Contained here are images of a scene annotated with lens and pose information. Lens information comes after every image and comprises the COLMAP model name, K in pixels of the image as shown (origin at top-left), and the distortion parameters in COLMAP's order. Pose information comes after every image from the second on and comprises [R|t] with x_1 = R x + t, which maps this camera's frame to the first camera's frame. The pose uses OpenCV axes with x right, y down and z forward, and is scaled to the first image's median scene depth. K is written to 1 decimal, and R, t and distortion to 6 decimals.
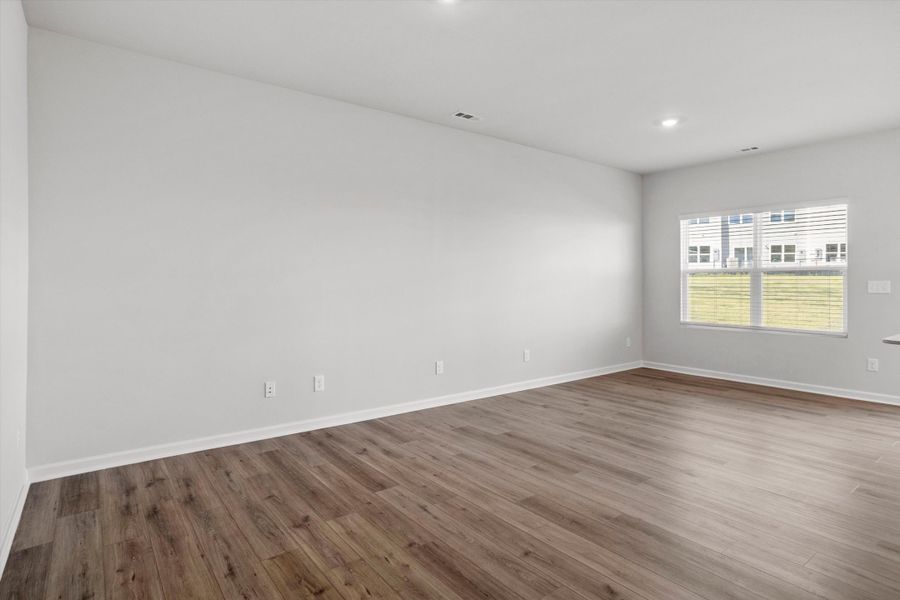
lens RADIAL K [[483.9, 0, 453.2], [0, 483.9, 285.6], [0, 0, 1]] dist [-0.037660, 0.027093]
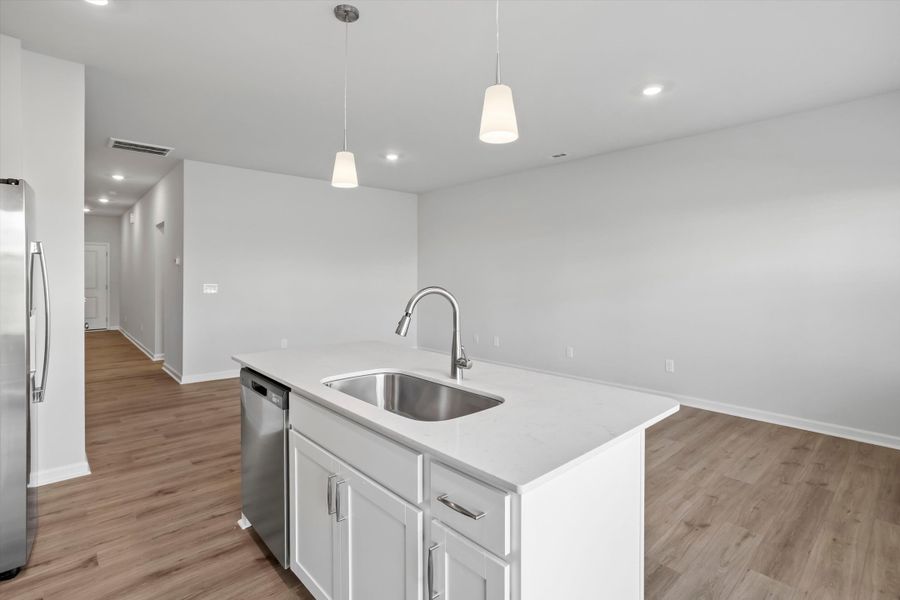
lens RADIAL K [[439.6, 0, 445.9], [0, 439.6, 274.7], [0, 0, 1]] dist [-0.027172, 0.016938]
pose [[0.077758, -0.001727, -0.996971, 1.541733], [-0.002622, 0.999995, -0.001937, -0.043933], [0.996969, 0.002765, 0.077753, 0.815492]]
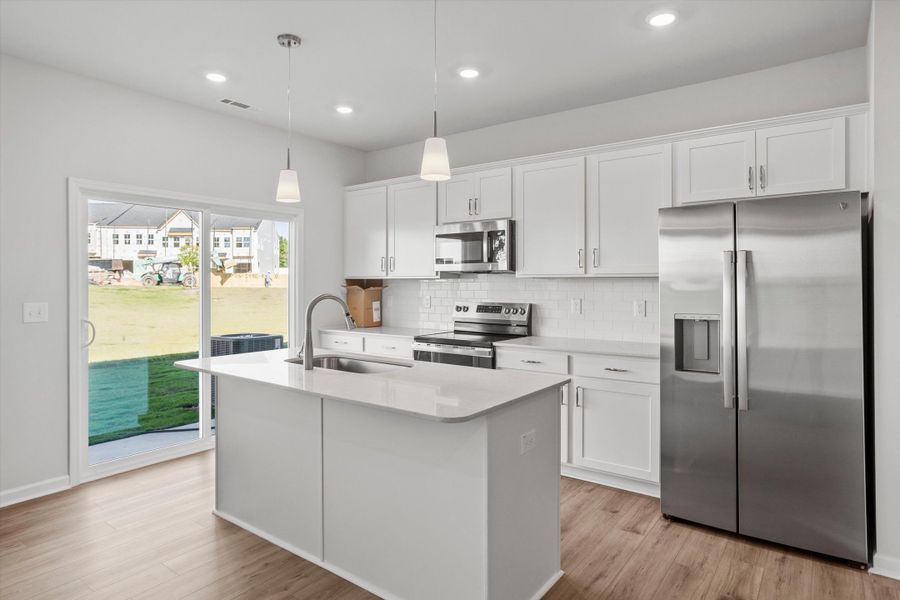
lens RADIAL K [[509.3, 0, 447.7], [0, 509.3, 289.2], [0, 0, 1]] dist [-0.034348, 0.023585]
pose [[-0.268452, -0.011923, 0.963219, 0.203801], [0.004980, 0.999893, 0.013765, -0.047510], [-0.963280, 0.008492, -0.268364, 0.874669]]
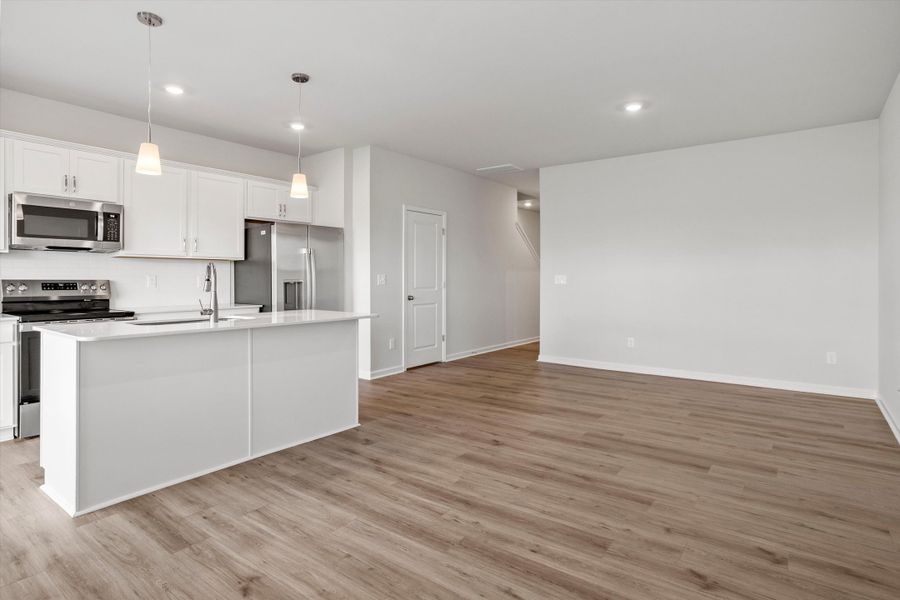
lens RADIAL K [[483.9, 0, 437.1], [0, 483.9, 275.2], [0, 0, 1]] dist [-0.037660, 0.027093]
pose [[-0.969370, -0.001803, -0.245598, 0.812056], [-0.001119, 0.999995, -0.002926, -0.003198], [0.245602, -0.002561, -0.969367, 1.848002]]
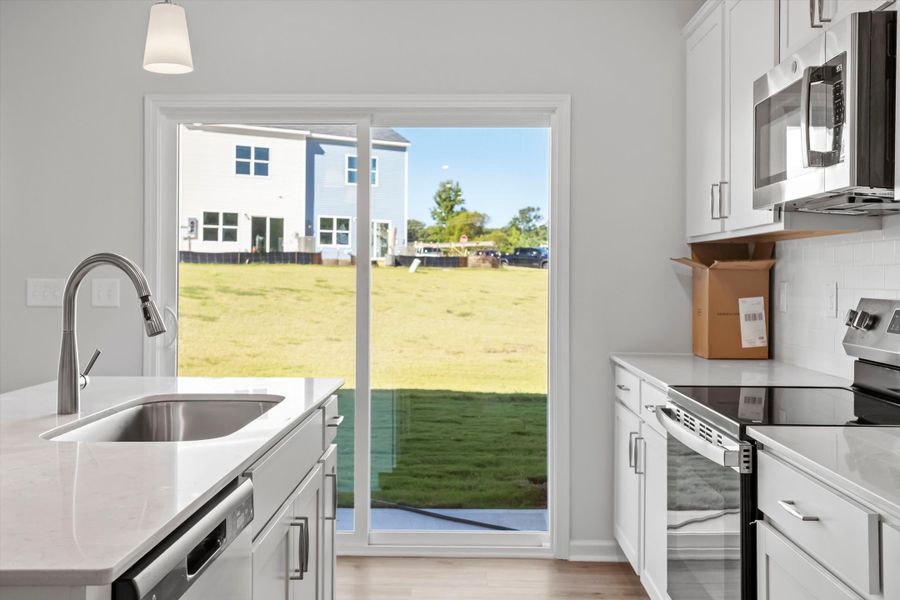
lens RADIAL K [[934.4, 0, 445.9], [0, 934.4, 267.8], [0, 0, 1]] dist [-0.008740, 0.000000]
pose [[0.626017, 0.008388, 0.779764, 0.639294], [0.001403, 0.999928, -0.011883, -0.012267], [-0.779808, 0.008533, 0.625961, 0.242372]]
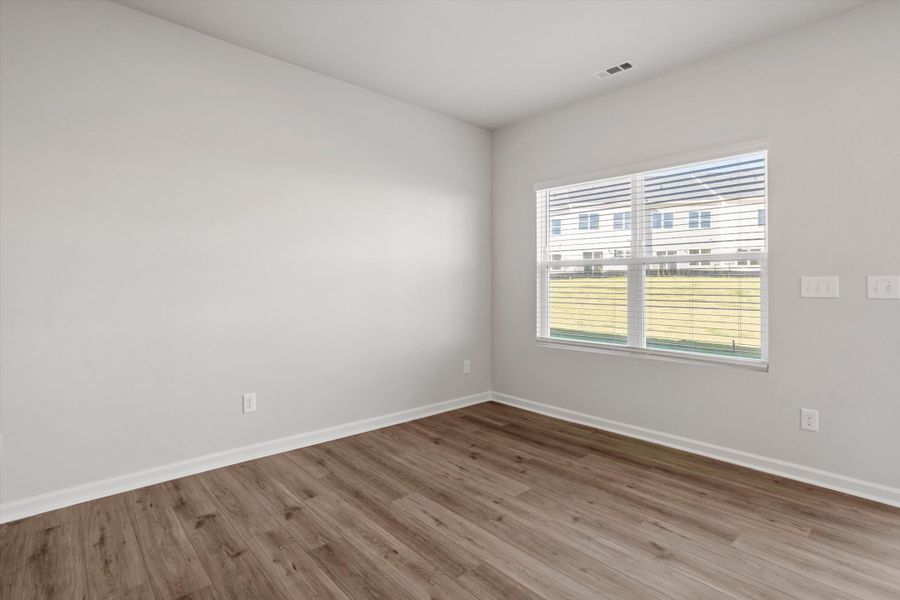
lens RADIAL K [[439.6, 0, 452.7], [0, 439.6, 284.5], [0, 0, 1]] dist [-0.027172, 0.016938]
pose [[0.996611, 0.001460, 0.082250, 0.570079], [-0.000970, 0.999982, -0.005994, 0.005585], [-0.082258, 0.005894, 0.996594, 0.721944]]
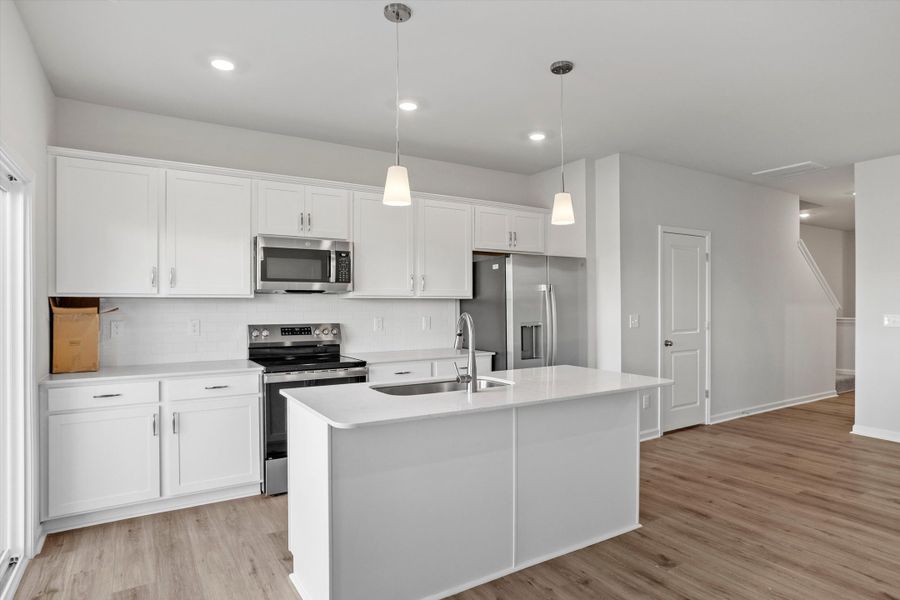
lens RADIAL K [[509.3, 0, 450.3], [0, 509.3, 304.5], [0, 0, 1]] dist [-0.034348, 0.023585]
pose [[-0.994858, 0.001258, 0.101271, 0.952116], [0.001835, 0.999983, 0.005606, -0.048145], [-0.101262, 0.005763, -0.994843, 1.611105]]
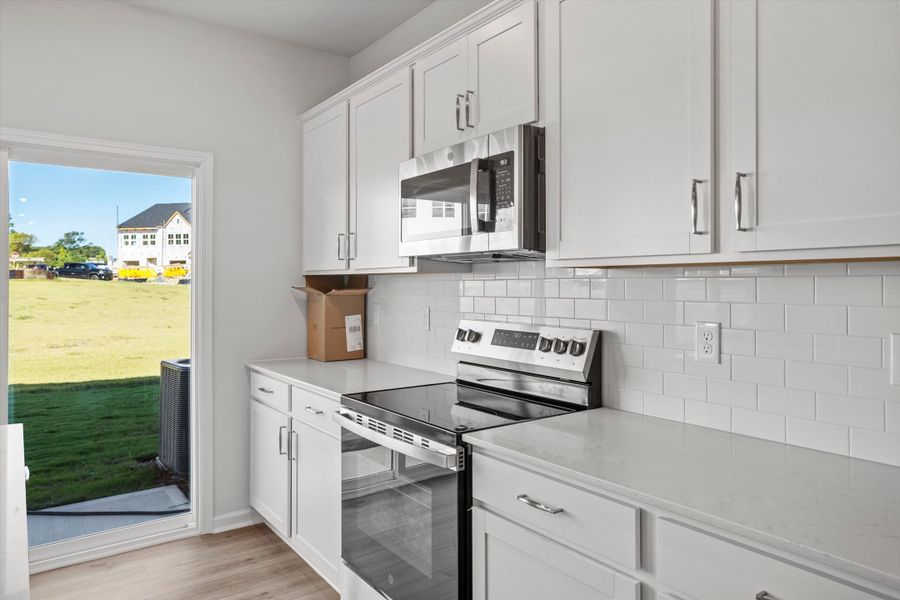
lens RADIAL K [[602.3, 0, 446.6], [0, 602.3, 280.2], [0, 0, 1]] dist [-0.006044, 0.022427]
pose [[0.029811, 0.004724, 0.999544, 0.737354], [0.006539, 0.999967, -0.004921, -0.043091], [-0.999534, 0.006682, 0.029779, 0.475778]]
